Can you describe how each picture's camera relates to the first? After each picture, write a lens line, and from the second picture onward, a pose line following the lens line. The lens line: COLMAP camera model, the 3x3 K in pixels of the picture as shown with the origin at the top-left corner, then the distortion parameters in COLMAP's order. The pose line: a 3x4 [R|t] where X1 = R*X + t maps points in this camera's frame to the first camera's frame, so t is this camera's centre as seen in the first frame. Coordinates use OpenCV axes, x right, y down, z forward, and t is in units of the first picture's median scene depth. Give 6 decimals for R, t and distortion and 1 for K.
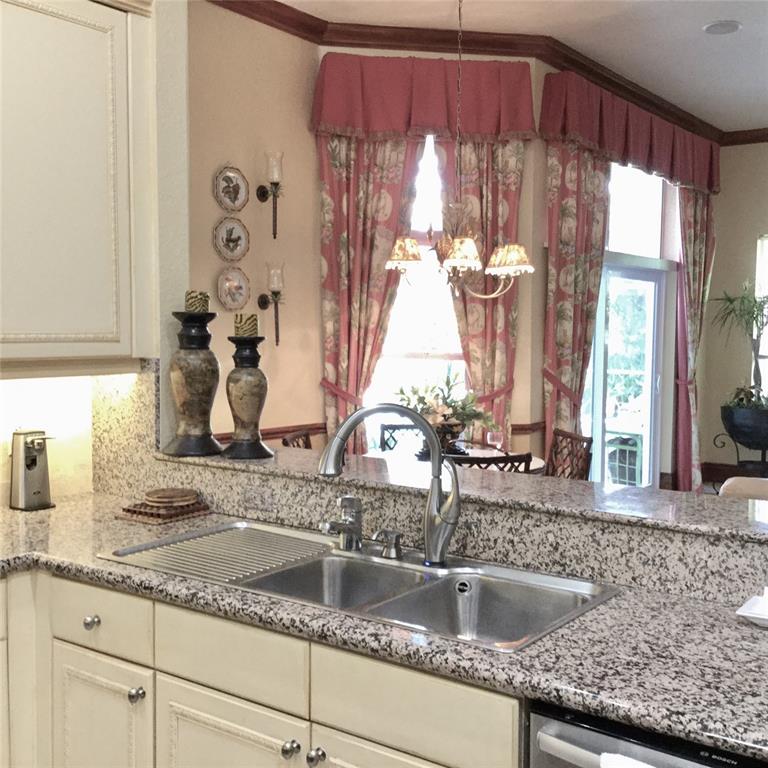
lens RADIAL K [[915.2, 0, 384.9], [0, 915.2, 381.7], [0, 0, 1]] dist [0.064975, 0.000000]
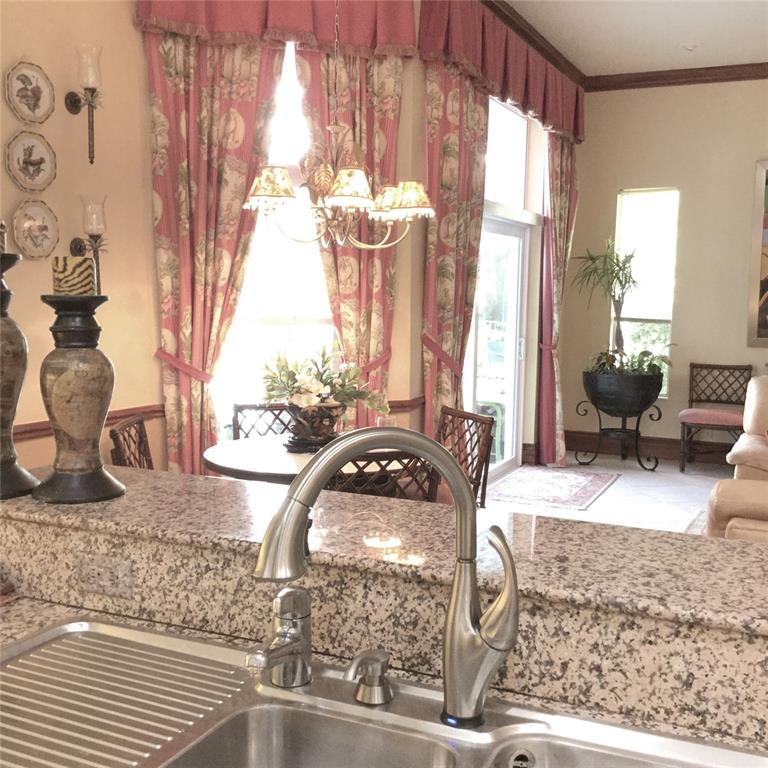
lens RADIAL K [[915.2, 0, 382.6], [0, 915.2, 386.2], [0, 0, 1]] dist [0.064975, 0.000000]
pose [[0.979748, -0.014848, 0.199685, -0.038000], [0.005022, 0.998755, 0.049622, -0.009579], [-0.200173, -0.047614, 0.978603, 0.186966]]
